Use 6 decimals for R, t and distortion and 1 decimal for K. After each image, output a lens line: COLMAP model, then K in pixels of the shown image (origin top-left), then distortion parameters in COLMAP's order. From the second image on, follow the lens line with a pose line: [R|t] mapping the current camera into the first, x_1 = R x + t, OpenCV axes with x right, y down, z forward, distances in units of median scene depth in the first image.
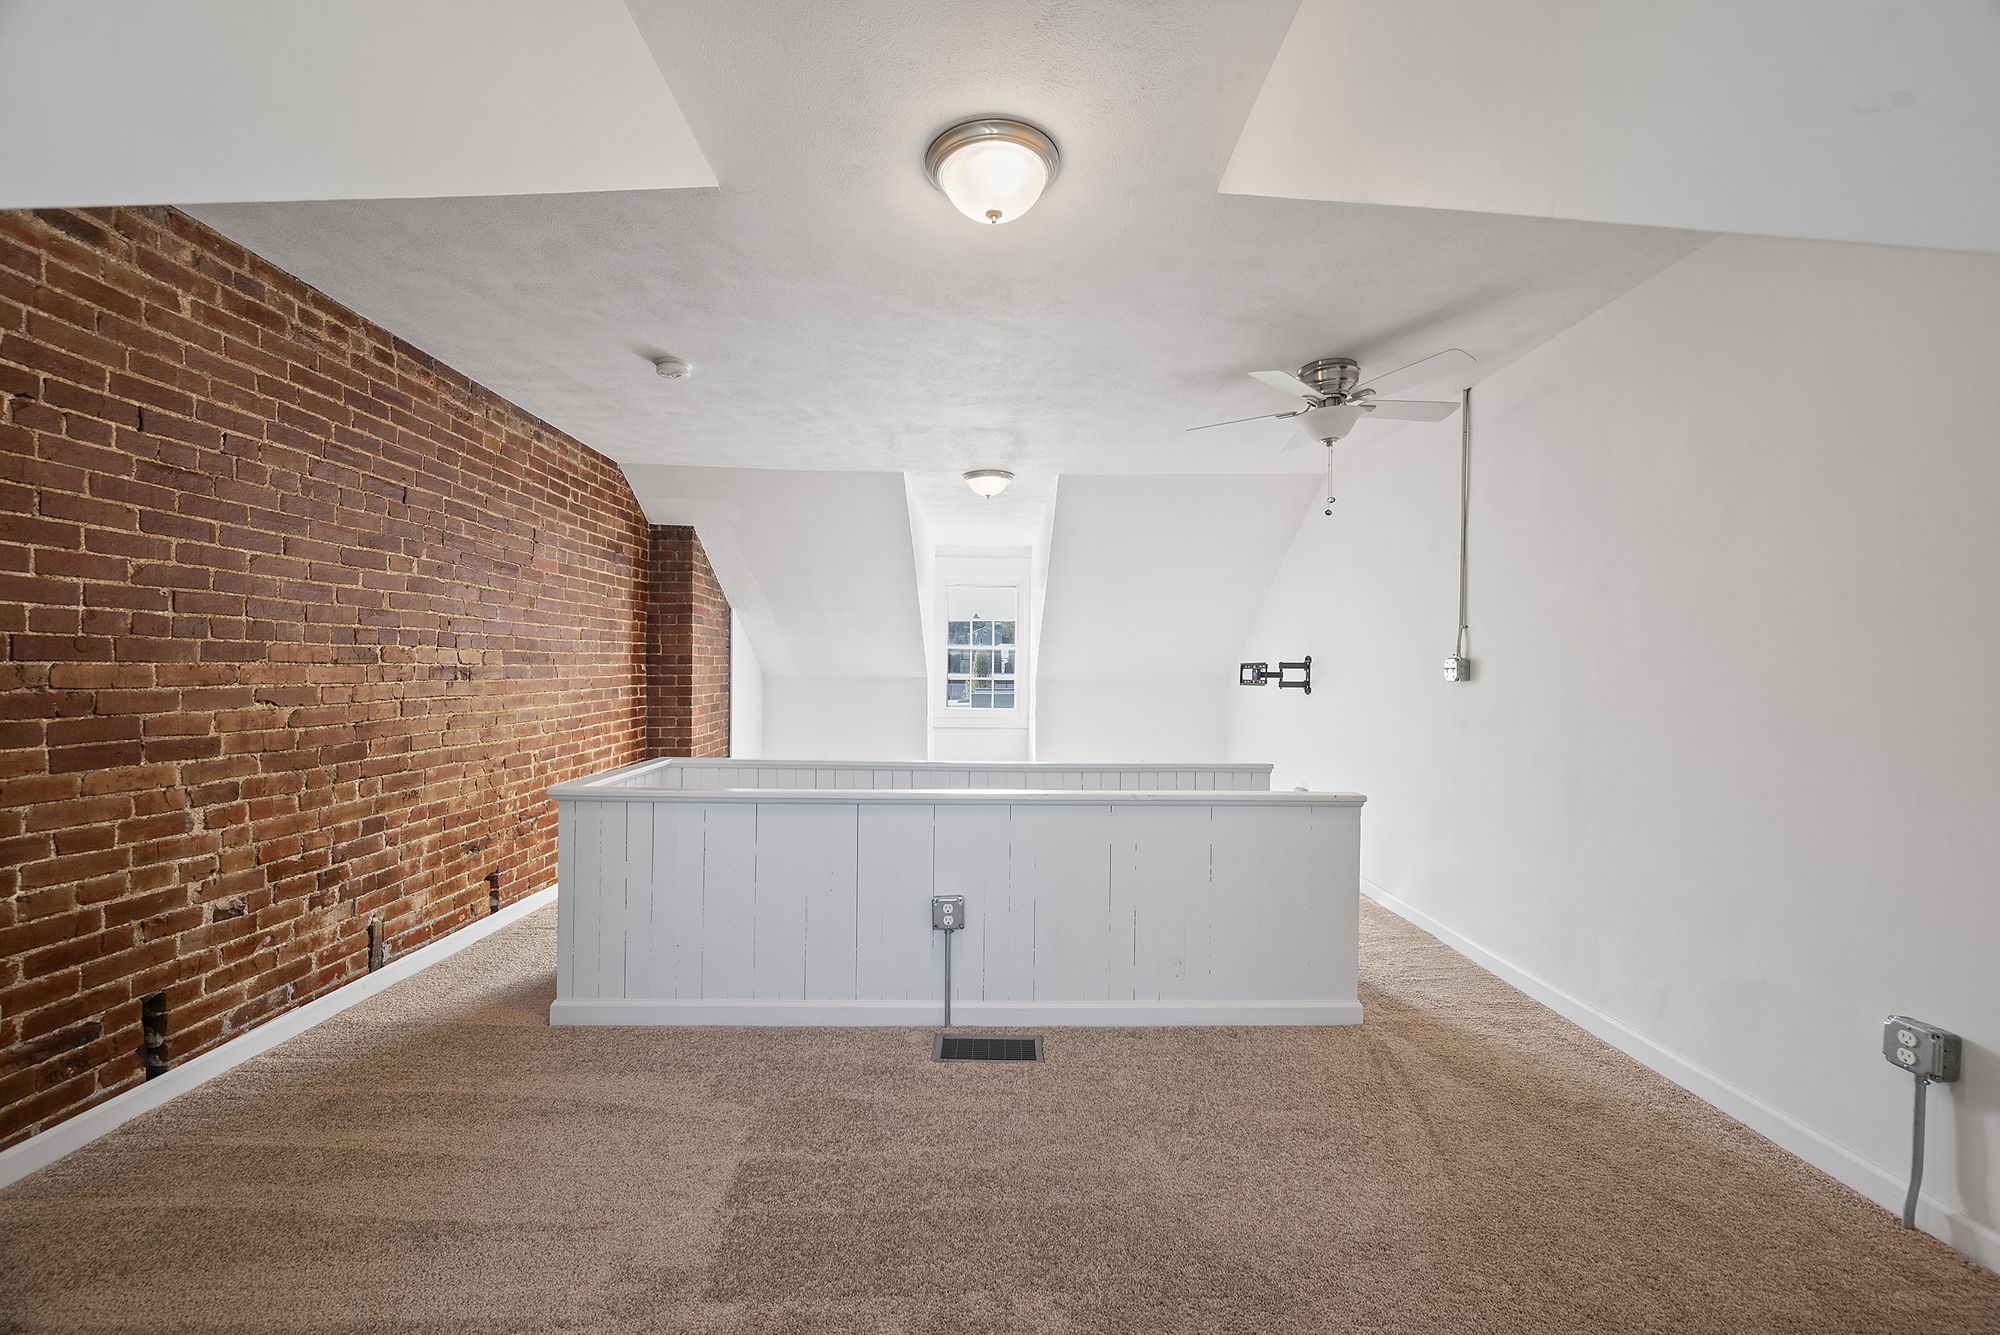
lens RADIAL K [[788.6, 0, 1005.7], [0, 788.6, 675.4], [0, 0, 1]] dist [0.000285, -0.000622]
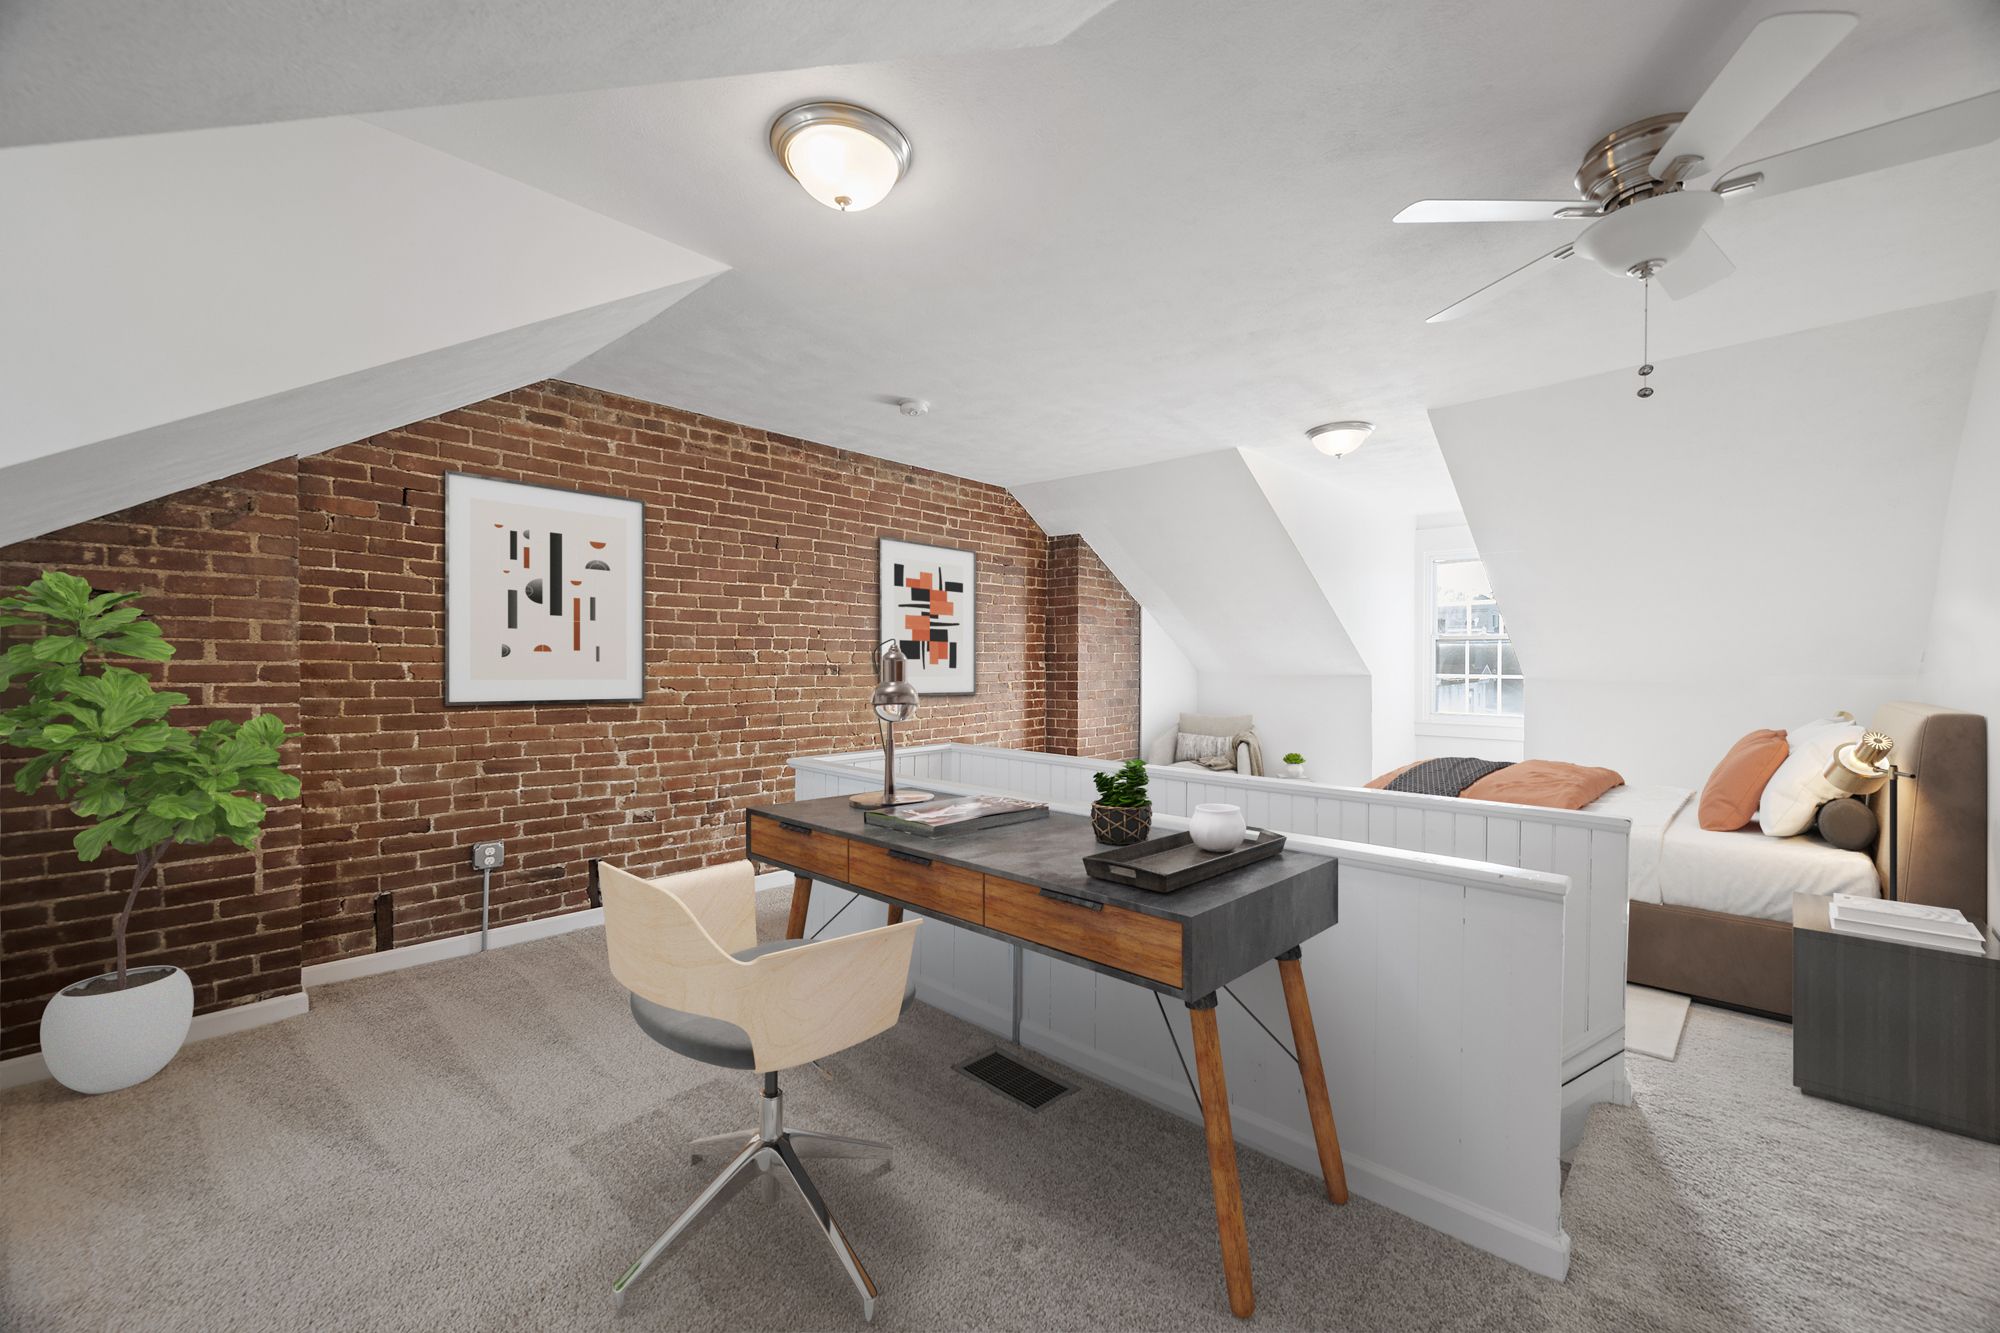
lens RADIAL K [[788.6, 0, 1005.7], [0, 788.6, 674.4], [0, 0, 1]] dist [0.000285, -0.000622]
pose [[0.715037, 0.005195, -0.699067, 0.563705], [-0.002748, 0.999986, 0.004621, -0.002198], [0.699081, -0.001383, 0.715041, 0.308496]]
